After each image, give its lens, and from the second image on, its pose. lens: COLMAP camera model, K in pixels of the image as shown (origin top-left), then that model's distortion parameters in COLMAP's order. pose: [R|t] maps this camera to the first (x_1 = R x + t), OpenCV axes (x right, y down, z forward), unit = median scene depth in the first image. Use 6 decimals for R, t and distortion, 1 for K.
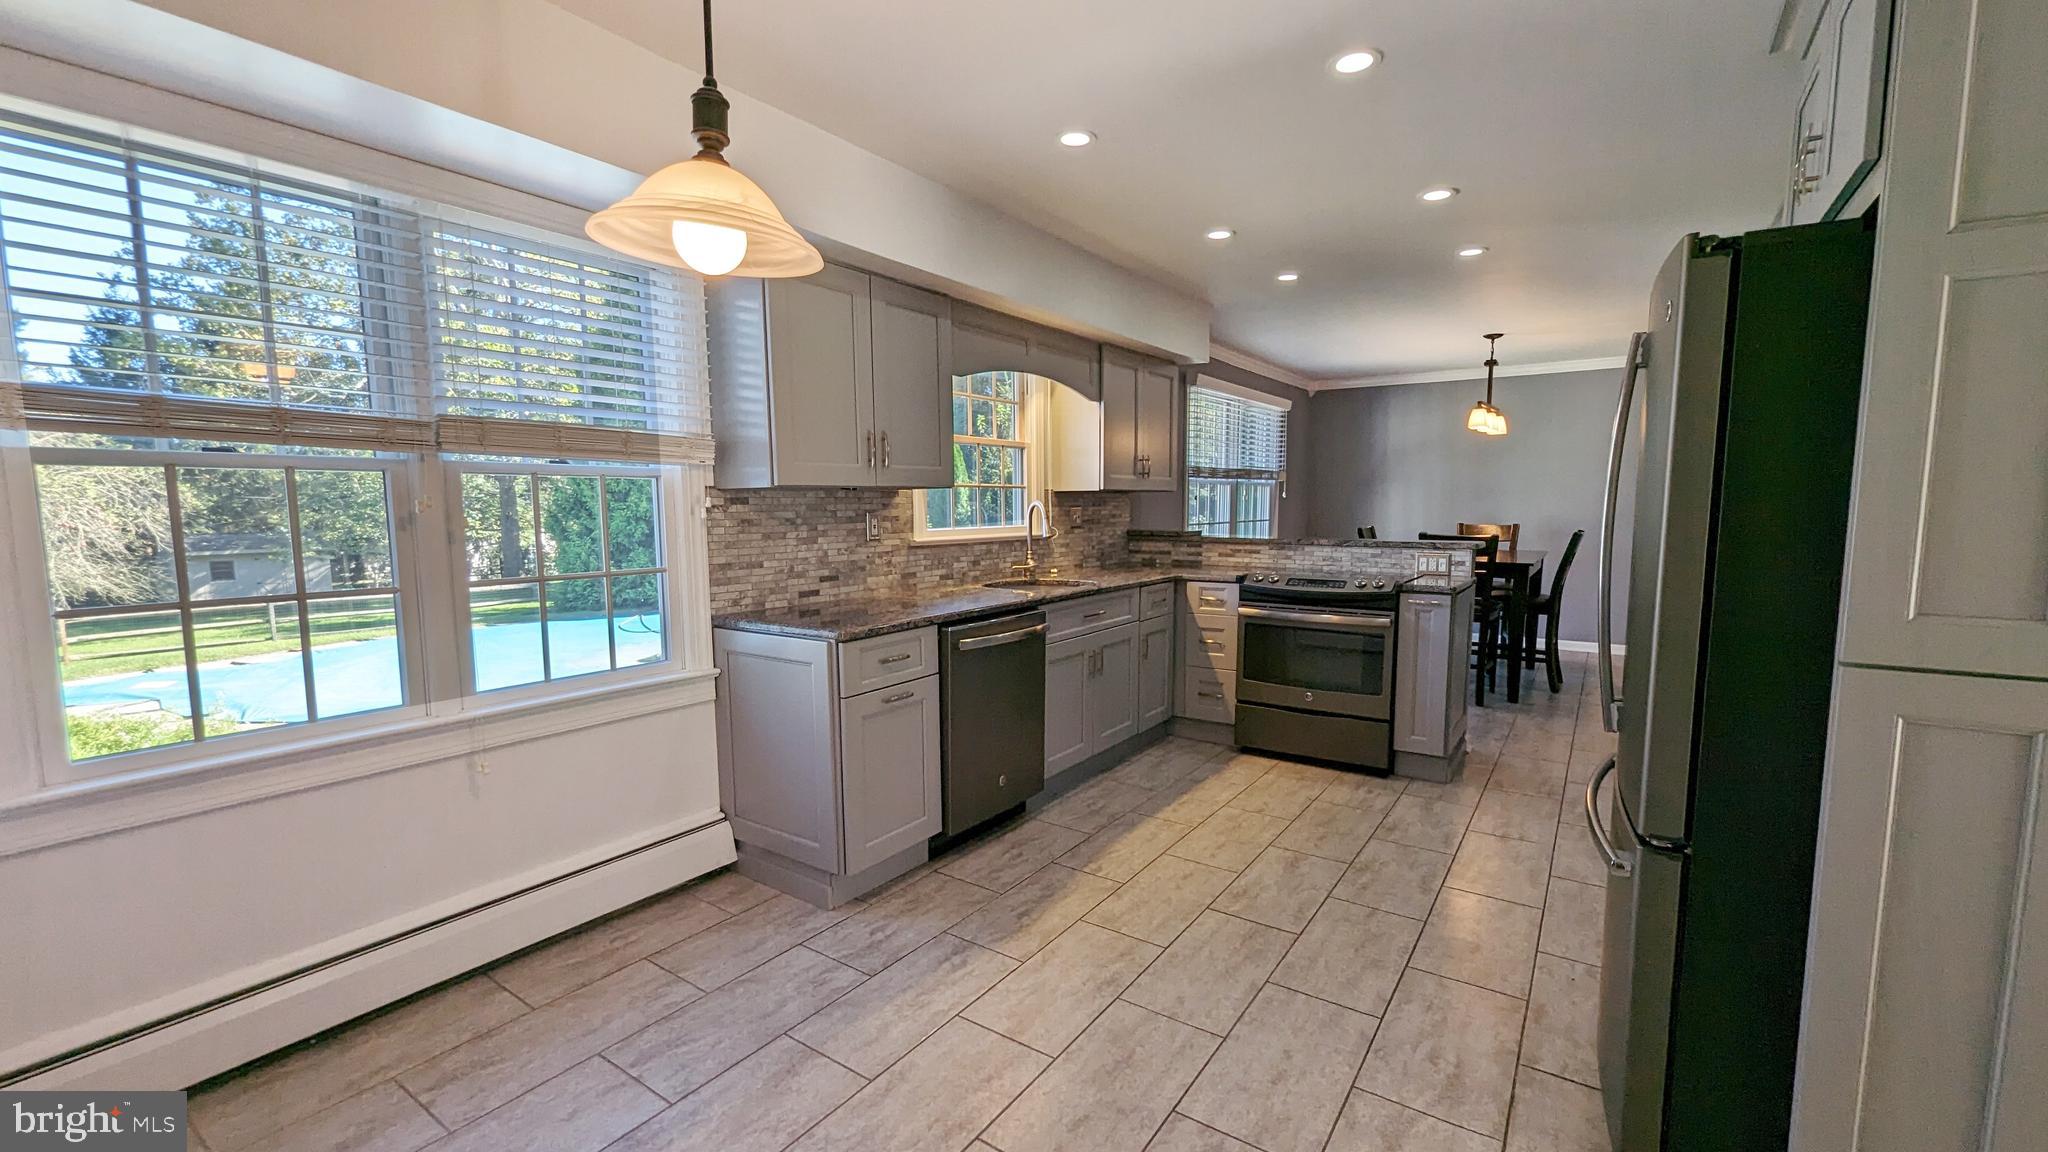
lens RADIAL K [[843.7, 0, 1043.7], [0, 843.7, 595.2], [0, 0, 1]] dist [-0.000180, -0.000544]
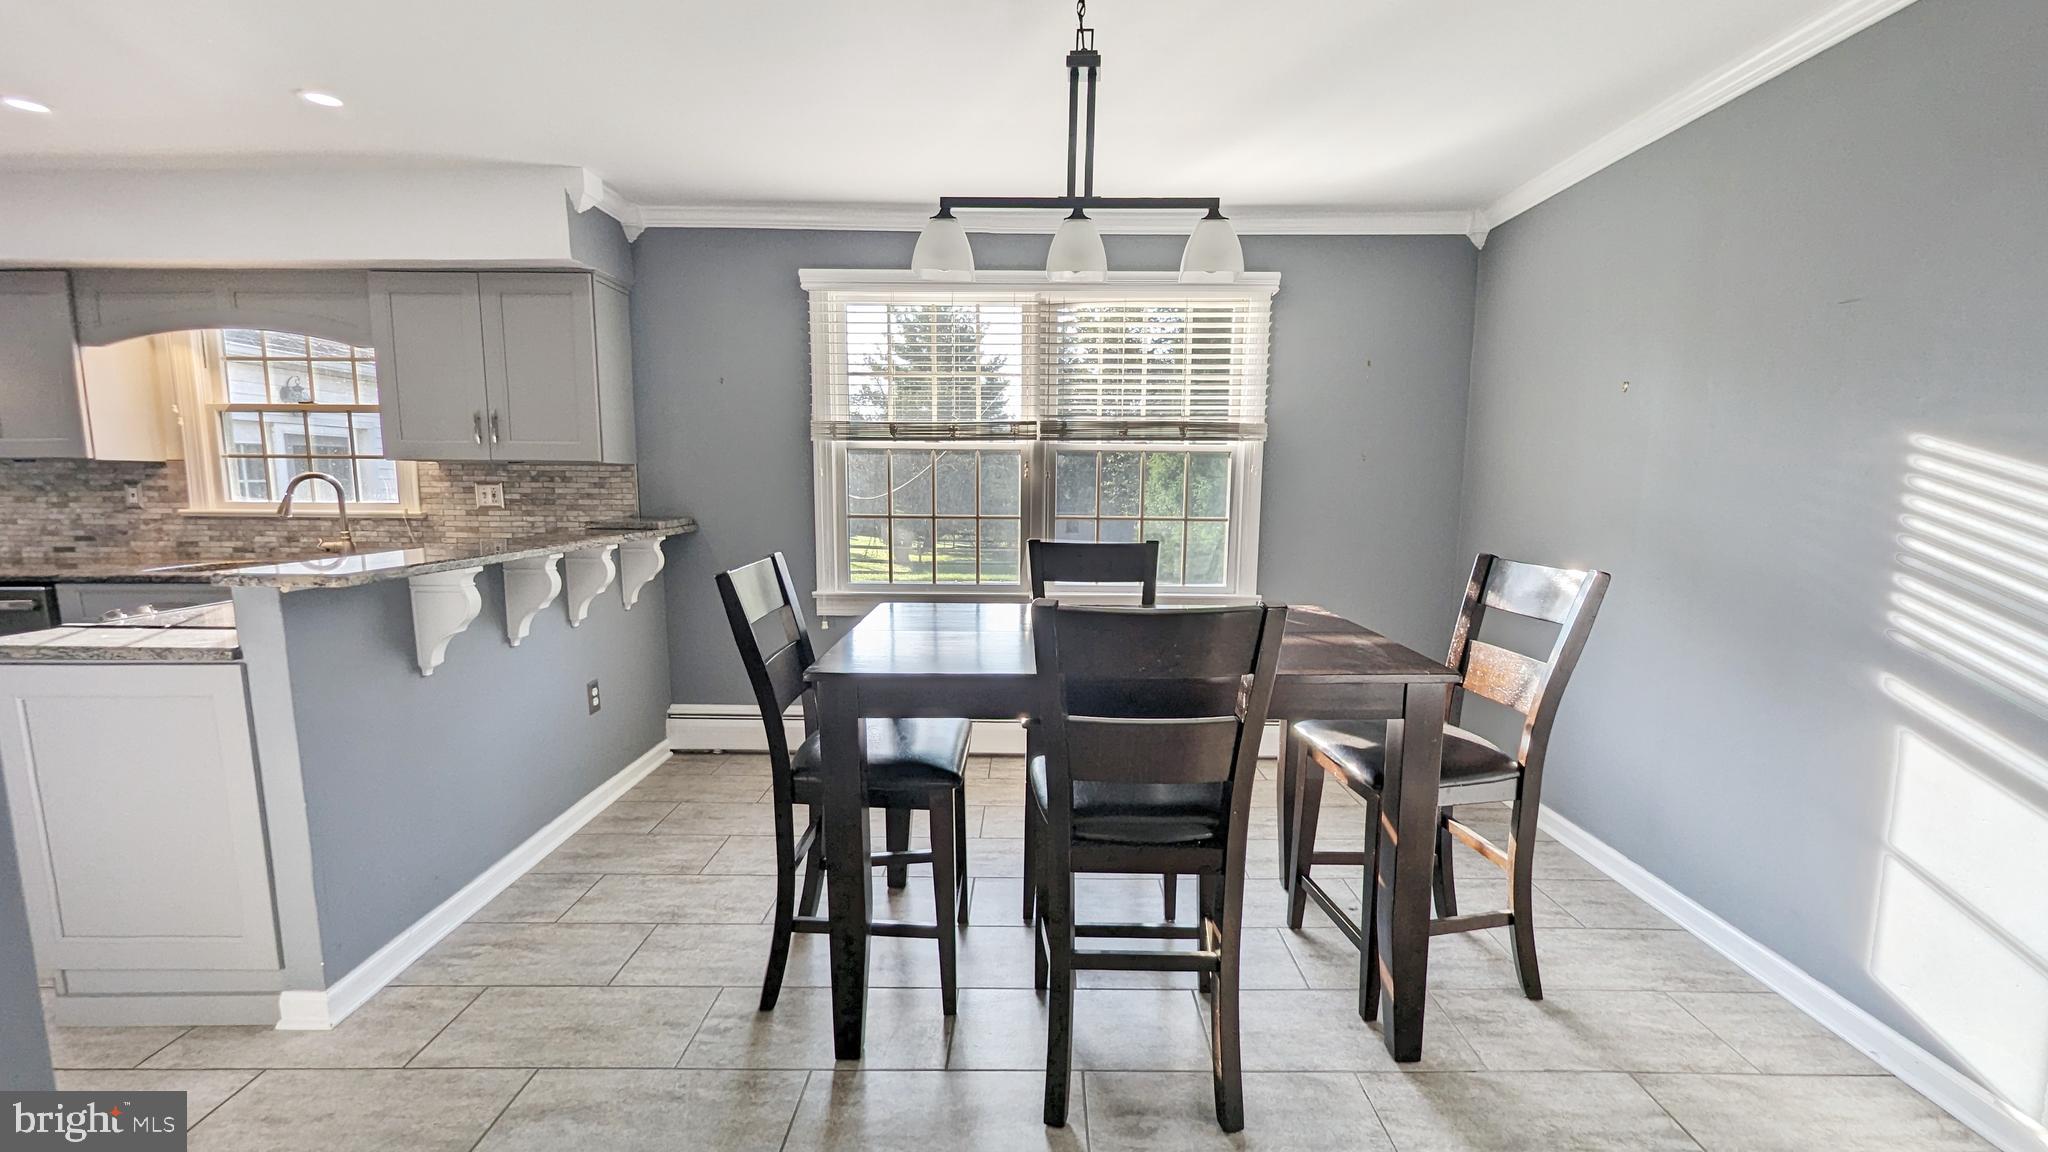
lens RADIAL K [[843.7, 0, 1043.7], [0, 843.7, 595.2], [0, 0, 1]] dist [-0.000180, -0.000544]
pose [[0.565639, 0.120390, -0.815818, 1.117632], [-0.100097, 0.991995, 0.076987, -0.126514], [0.818556, 0.038115, 0.573161, 1.096569]]
